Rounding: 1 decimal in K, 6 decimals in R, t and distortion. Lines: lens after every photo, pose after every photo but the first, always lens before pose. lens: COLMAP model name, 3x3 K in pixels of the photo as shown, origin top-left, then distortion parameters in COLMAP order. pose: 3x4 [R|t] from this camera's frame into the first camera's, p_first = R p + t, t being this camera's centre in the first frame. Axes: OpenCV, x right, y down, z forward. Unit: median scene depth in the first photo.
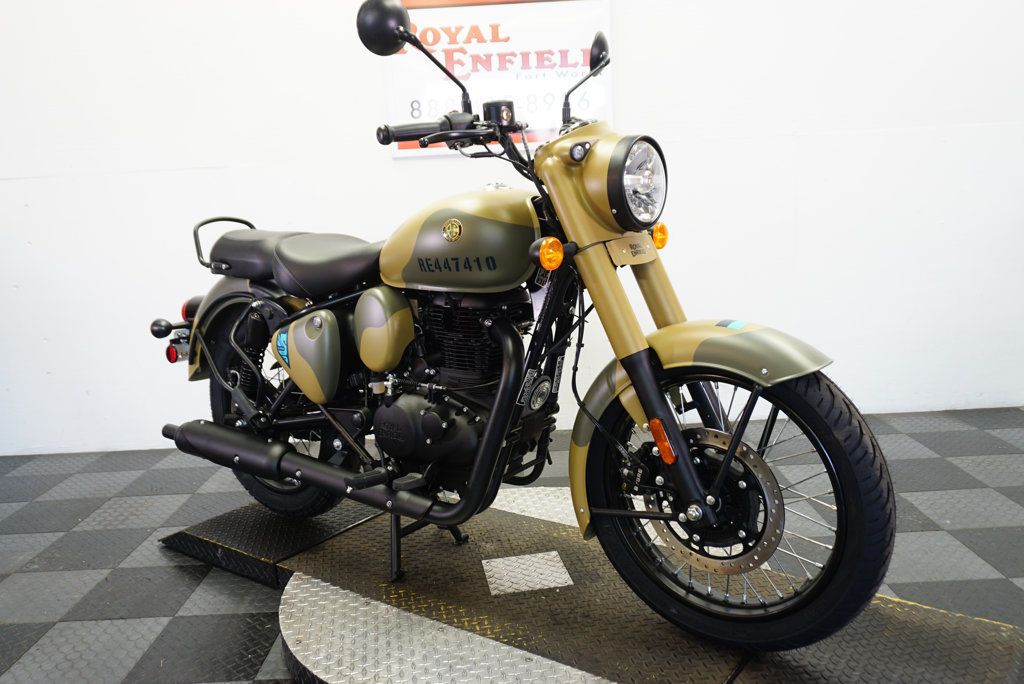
lens RADIAL K [[824.4, 0, 511.2], [0, 824.4, 342.7], [0, 0, 1]] dist [0.001039, 0.006082]
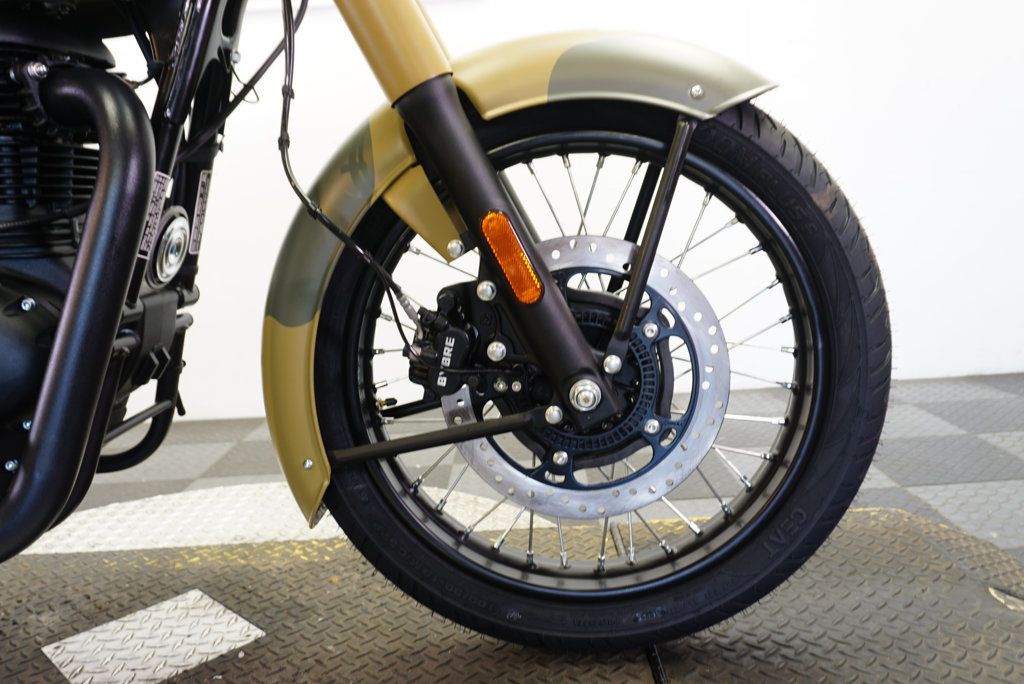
lens RADIAL K [[831.1, 0, 512.0], [0, 831.1, 342.0], [0, 0, 1]] dist [-0.003667, 0.004940]
pose [[0.817247, -0.086609, 0.569742, -0.091658], [0.115262, 0.993232, -0.014348, 0.163756], [-0.564643, 0.077395, 0.821699, 0.565656]]
